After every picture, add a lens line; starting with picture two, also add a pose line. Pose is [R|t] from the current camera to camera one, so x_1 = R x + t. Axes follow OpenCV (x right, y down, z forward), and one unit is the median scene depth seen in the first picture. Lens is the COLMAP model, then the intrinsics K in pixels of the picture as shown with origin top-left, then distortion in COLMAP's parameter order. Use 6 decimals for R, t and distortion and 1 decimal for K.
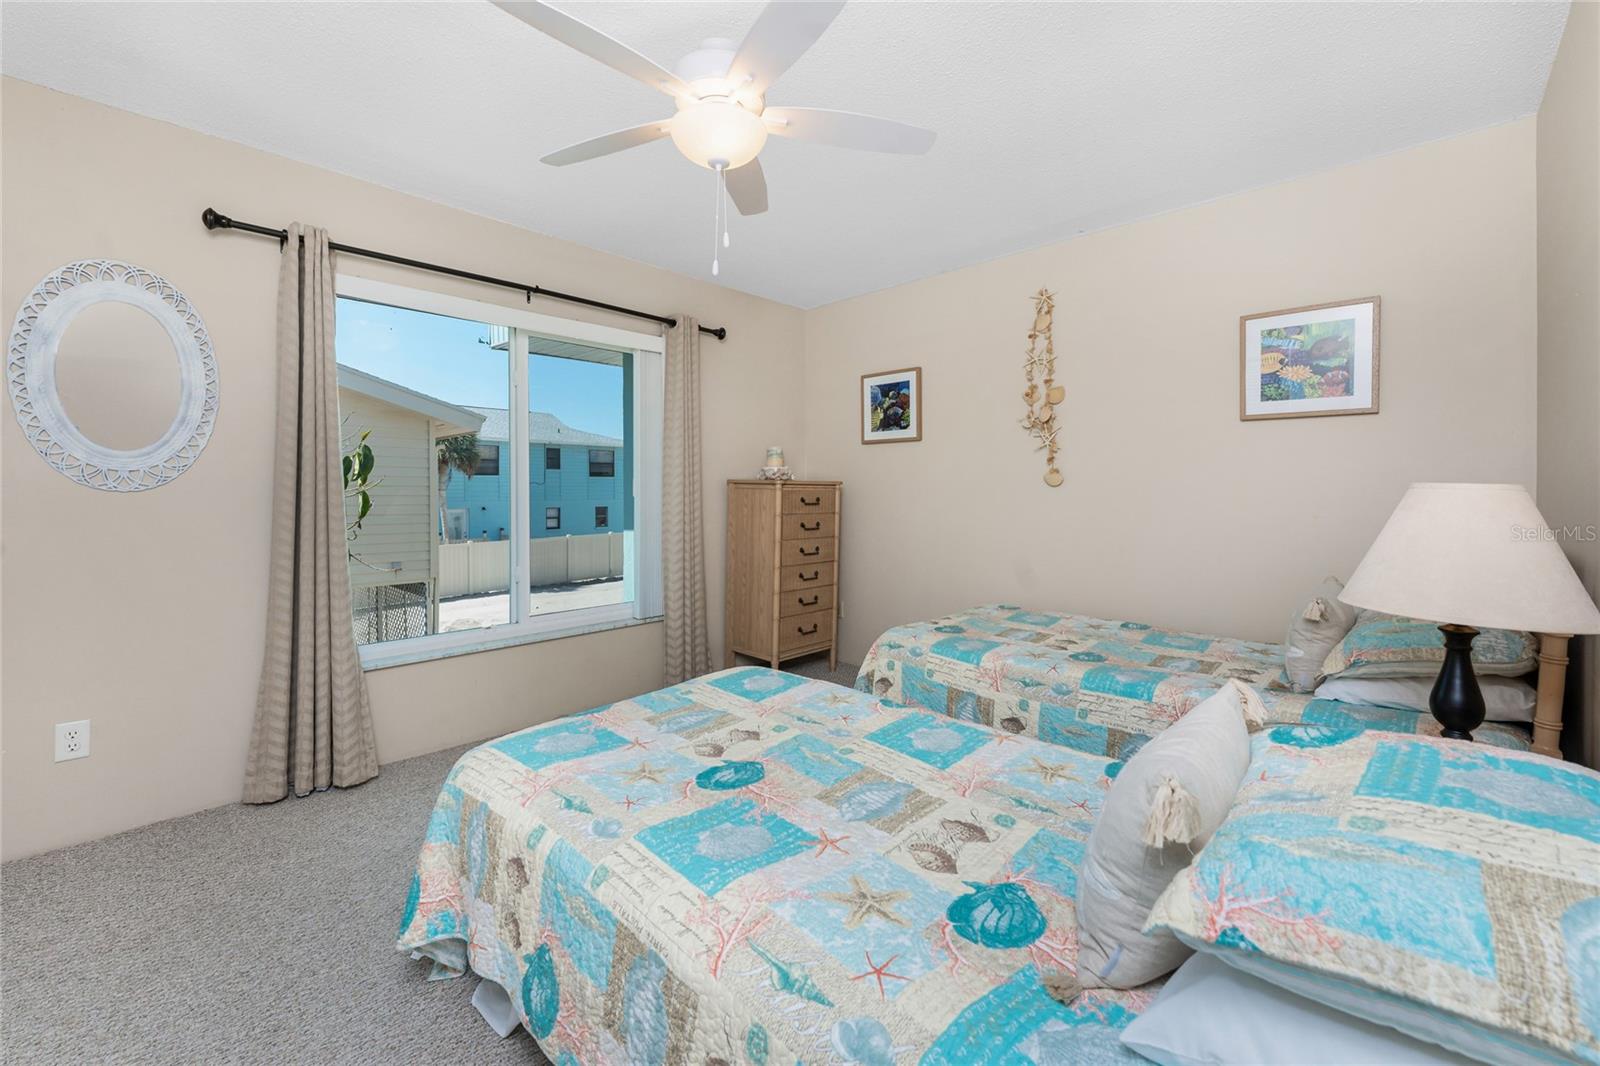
lens RADIAL K [[633.5, 0, 782.5], [0, 633.5, 483.4], [0, 0, 1]] dist [-0.000775, 0.000241]
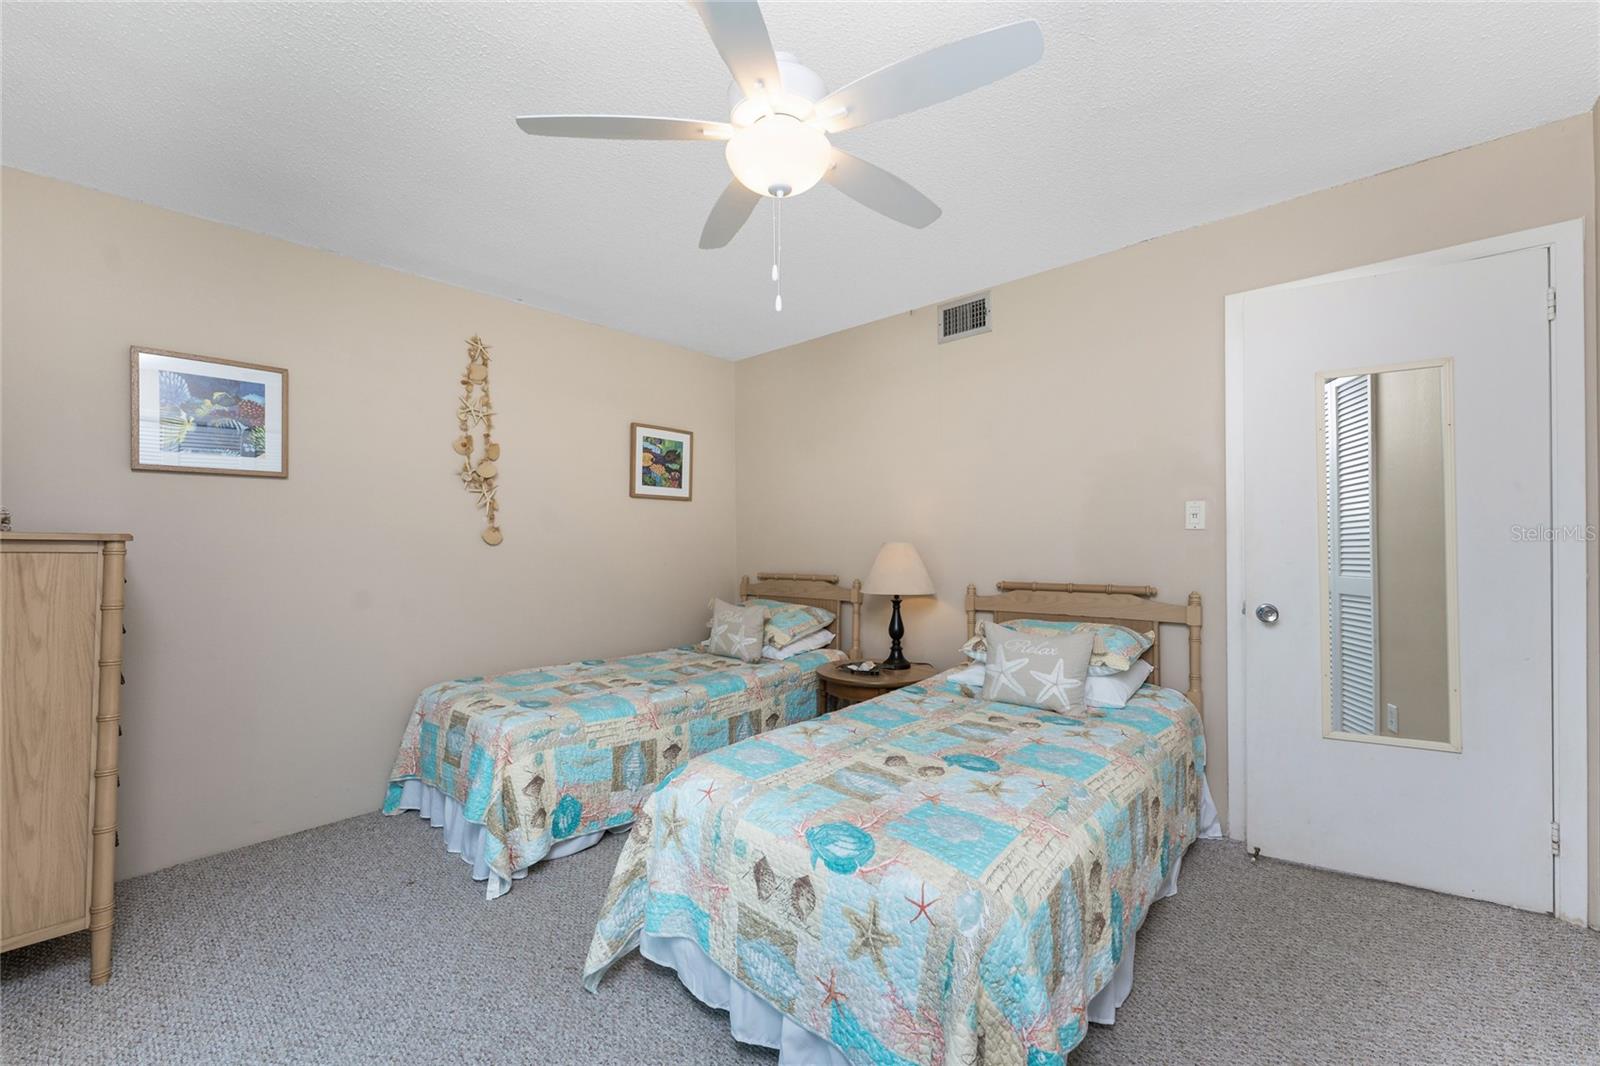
lens RADIAL K [[633.5, 0, 799.2], [0, 633.5, 539.5], [0, 0, 1]] dist [-0.000775, 0.000241]
pose [[-0.028245, 0.007045, 0.999576, -0.687581], [0.001101, 0.999975, -0.007017, 0.003720], [-0.999600, 0.000903, -0.028252, 0.691594]]
